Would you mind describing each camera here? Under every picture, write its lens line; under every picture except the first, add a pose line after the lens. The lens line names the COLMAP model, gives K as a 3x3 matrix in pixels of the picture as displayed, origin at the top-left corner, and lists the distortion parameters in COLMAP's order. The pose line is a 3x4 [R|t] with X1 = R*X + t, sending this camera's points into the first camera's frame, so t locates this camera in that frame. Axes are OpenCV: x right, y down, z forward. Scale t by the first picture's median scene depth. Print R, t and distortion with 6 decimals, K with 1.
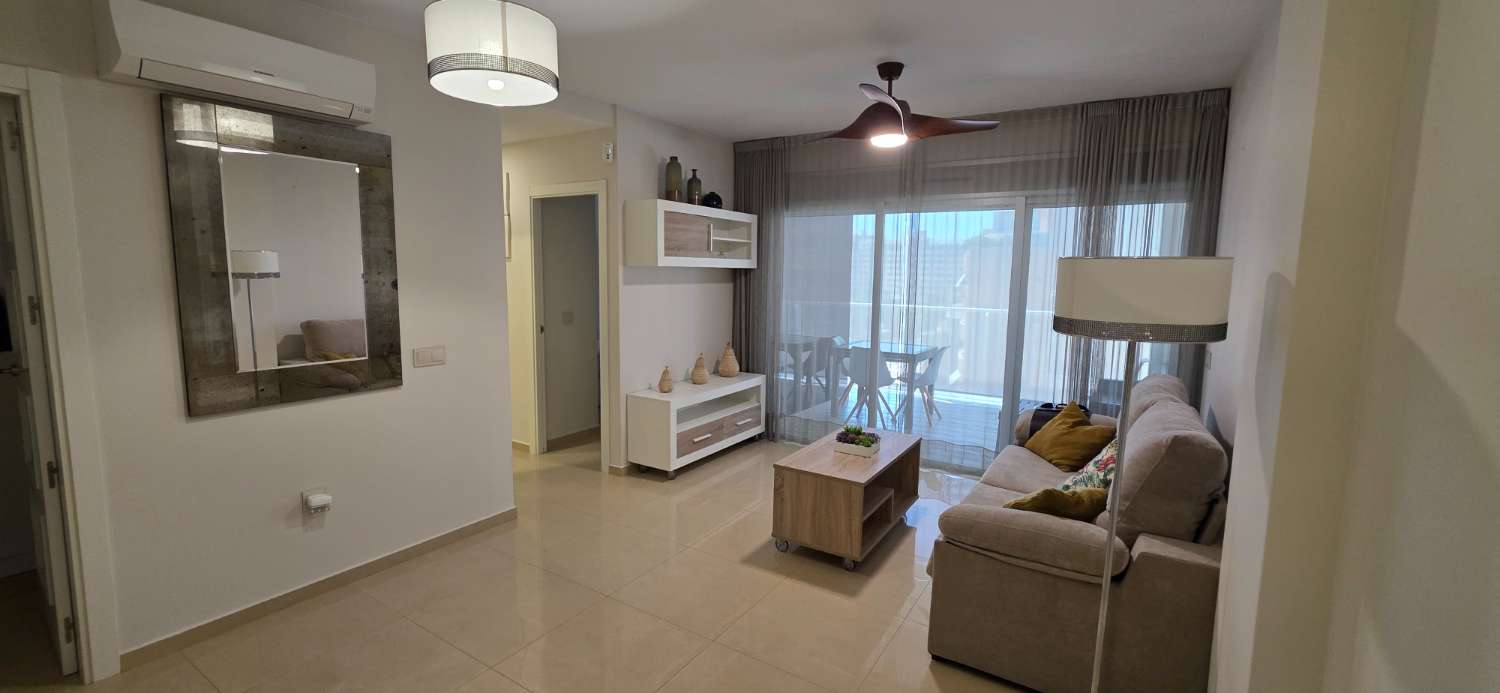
lens RADIAL K [[575.0, 0, 749.0], [0, 575.0, 337.5], [0, 0, 1]] dist [0.000750, 0.000082]
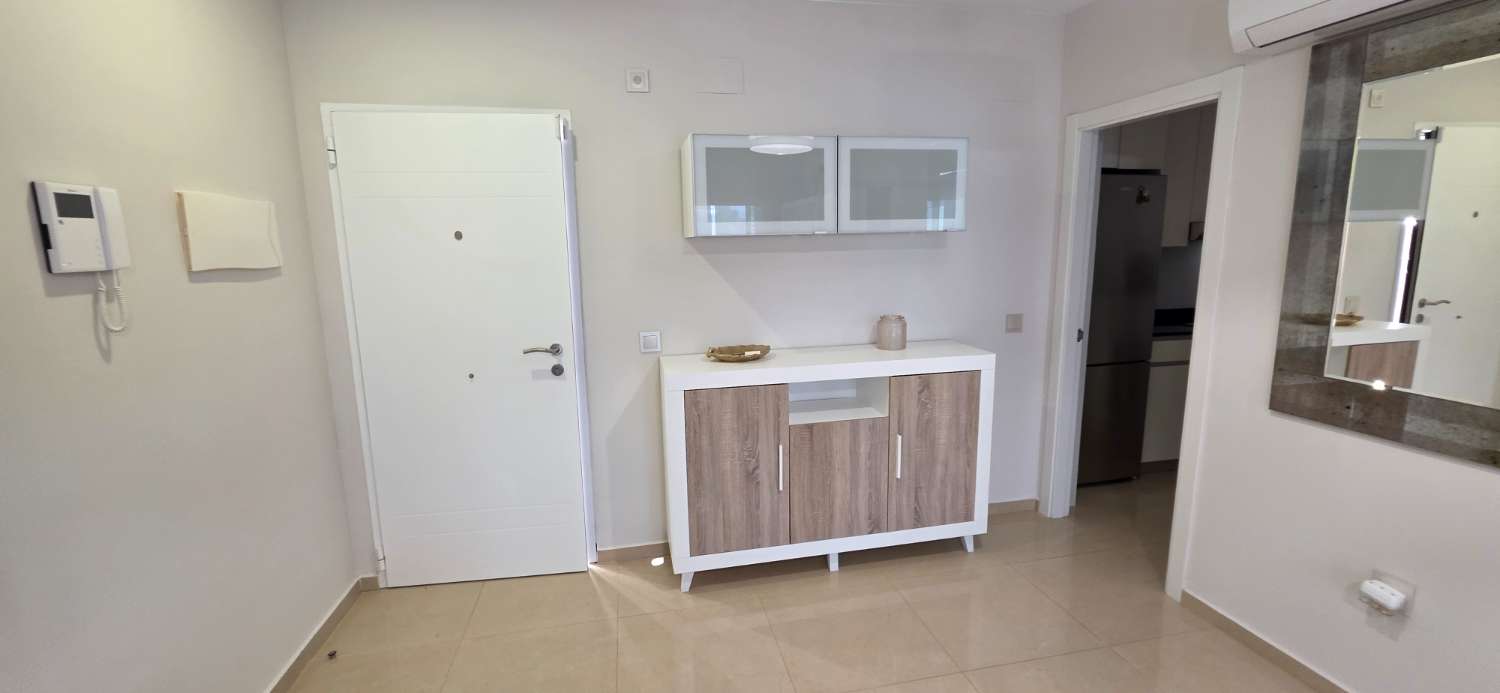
lens RADIAL K [[608.8, 0, 750.1], [0, 608.8, 340.4], [0, 0, 1]] dist [0.002630, -0.000320]
pose [[-0.710177, 0.109109, -0.695517, 0.294124], [-0.075701, 0.970355, 0.229521, -0.136622], [0.699941, 0.215652, -0.680864, 1.133390]]
